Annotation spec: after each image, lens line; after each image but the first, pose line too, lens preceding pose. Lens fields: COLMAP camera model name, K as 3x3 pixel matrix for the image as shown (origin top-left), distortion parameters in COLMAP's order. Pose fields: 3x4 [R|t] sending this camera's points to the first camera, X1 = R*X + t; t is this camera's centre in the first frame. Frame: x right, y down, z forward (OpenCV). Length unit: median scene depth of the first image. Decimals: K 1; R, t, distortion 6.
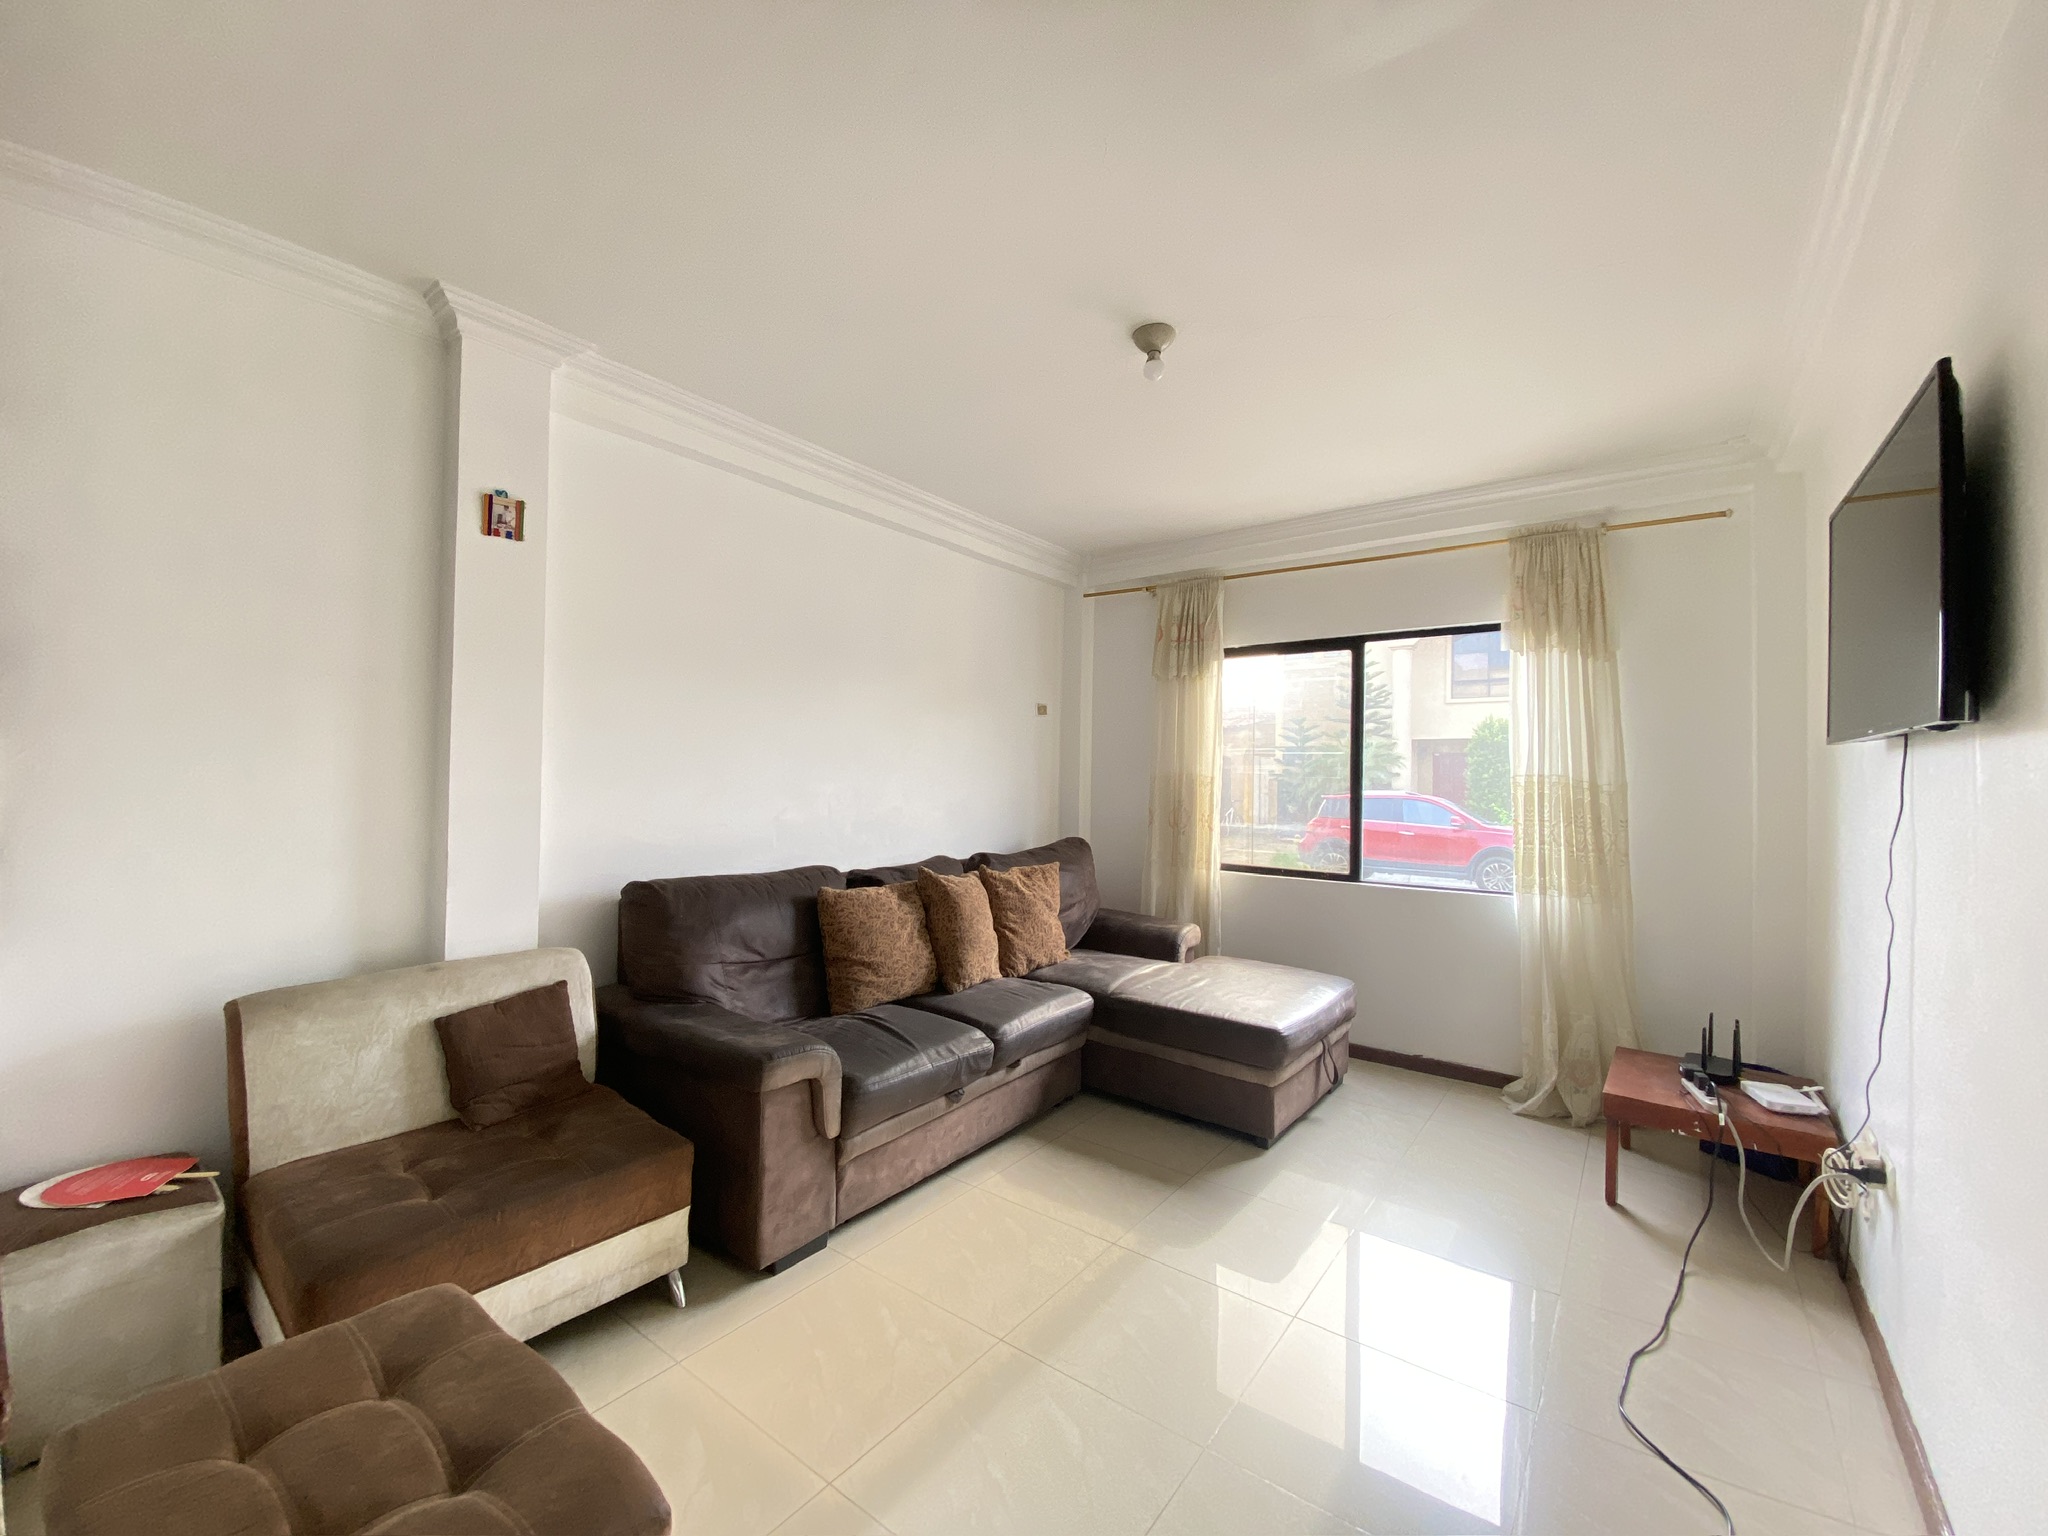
lens RADIAL K [[813.8, 0, 1024.0], [0, 813.8, 768.0], [0, 0, 1]] dist [0.000476, 0.000029]
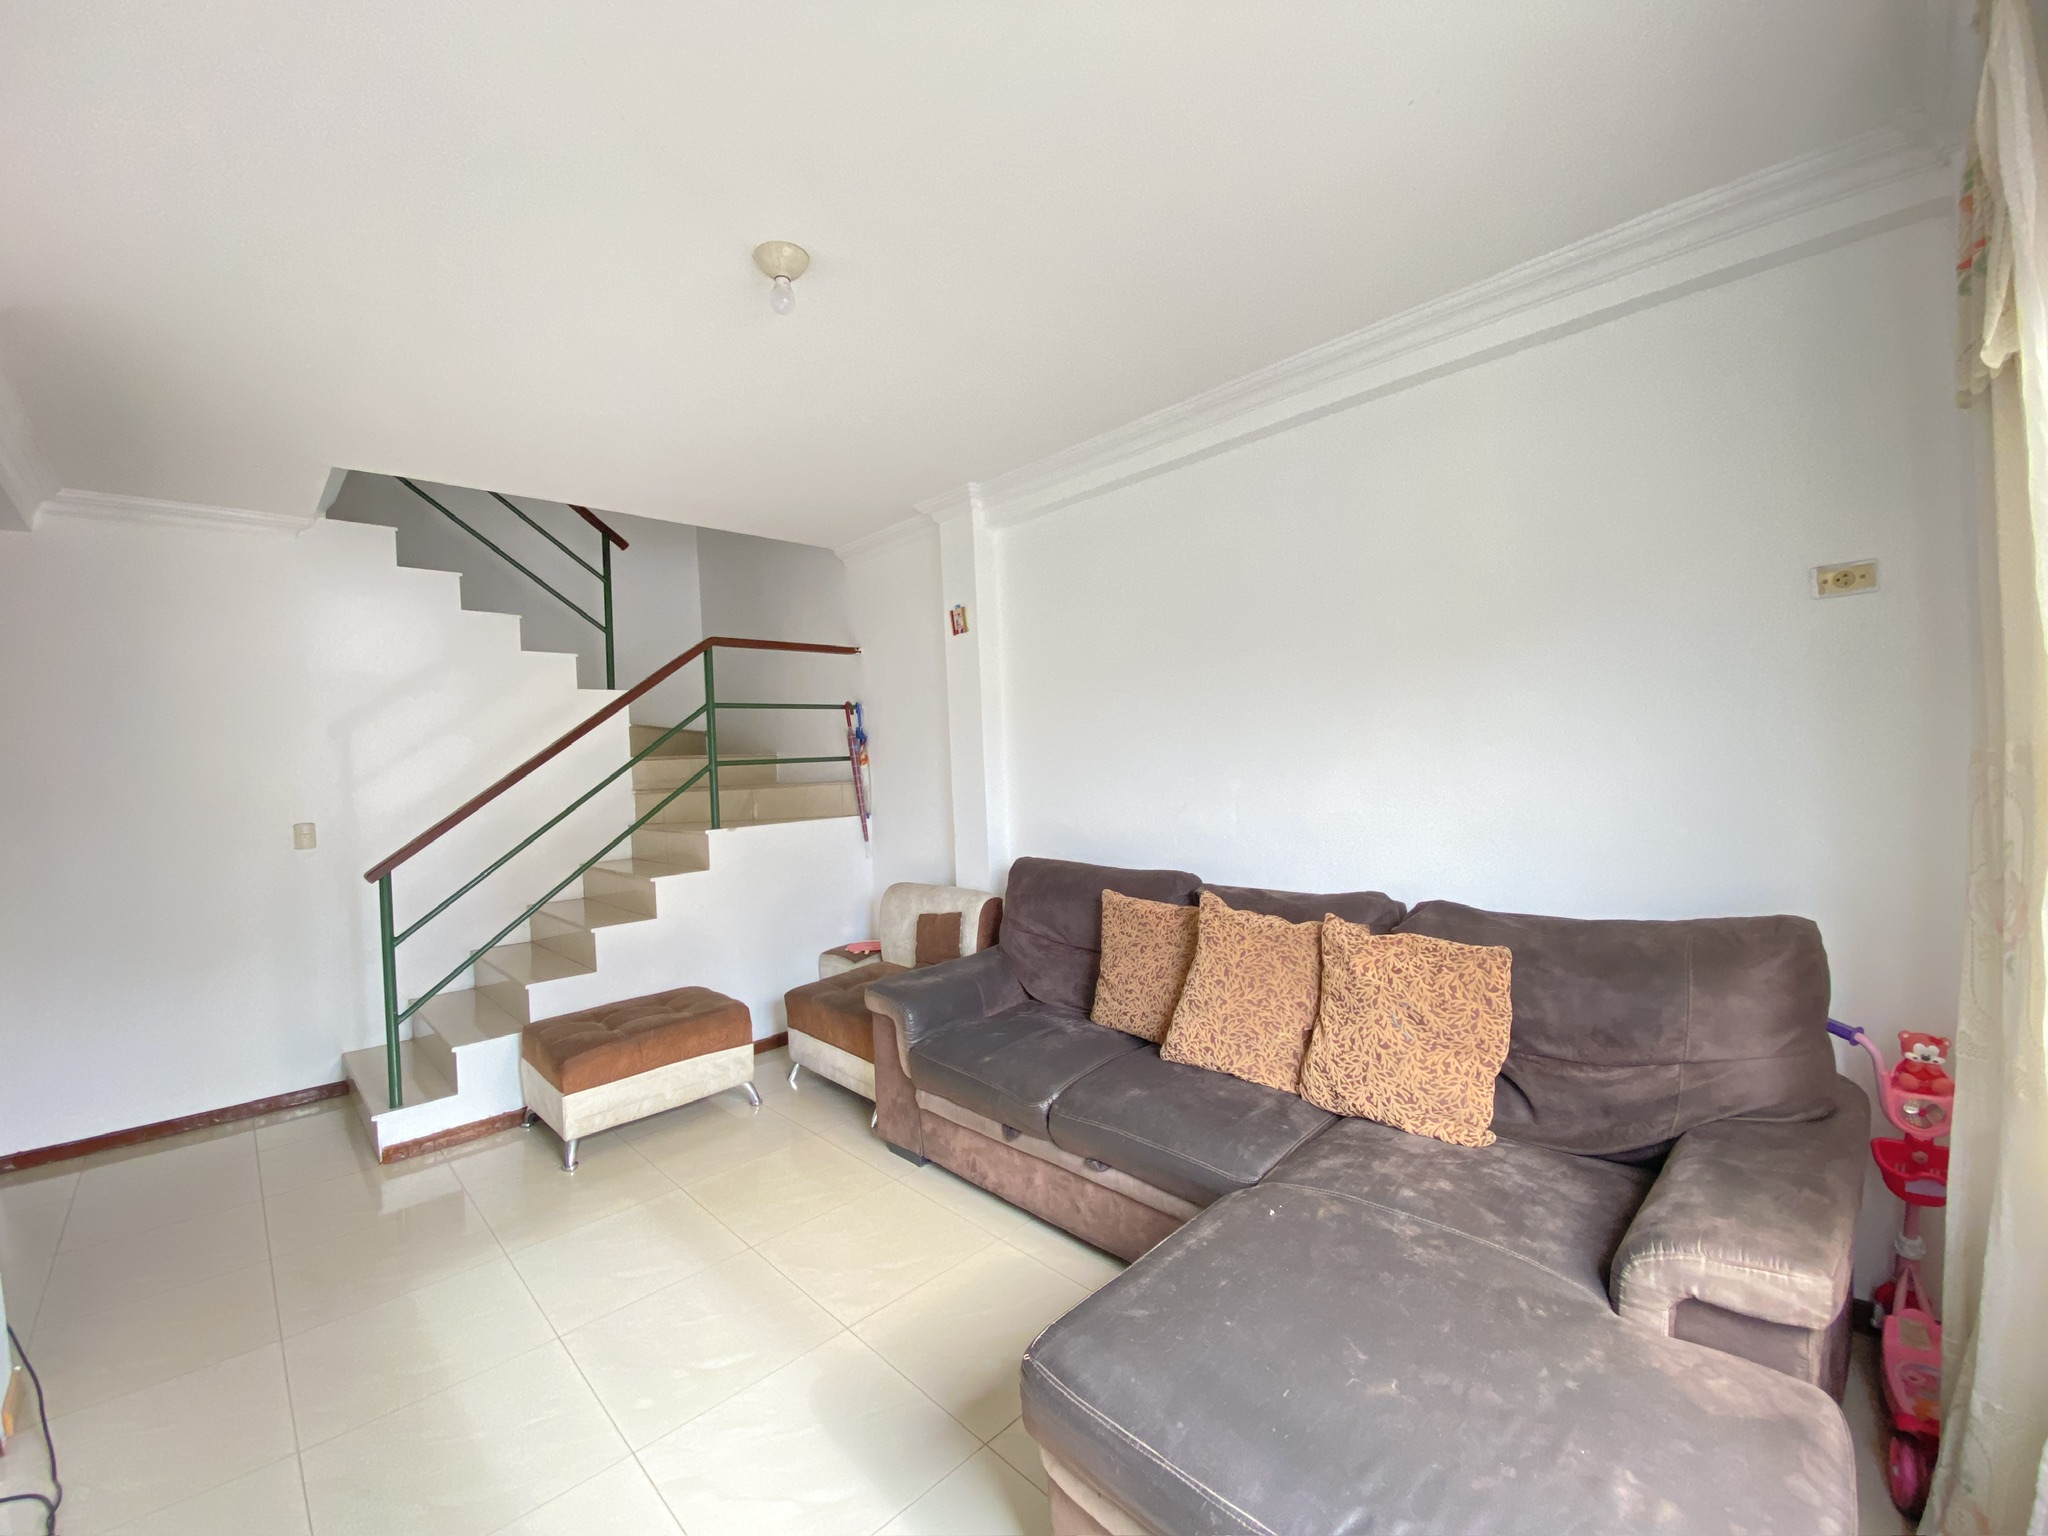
lens RADIAL K [[844.3, 0, 1024.0], [0, 844.3, 768.0], [0, 0, 1]] dist [0.017509, -0.000014]
pose [[-0.175923, 0.000668, -0.984404, 0.976213], [0.049010, 0.998766, -0.008081, 0.001734], [0.983183, -0.049668, -0.175739, 1.382746]]
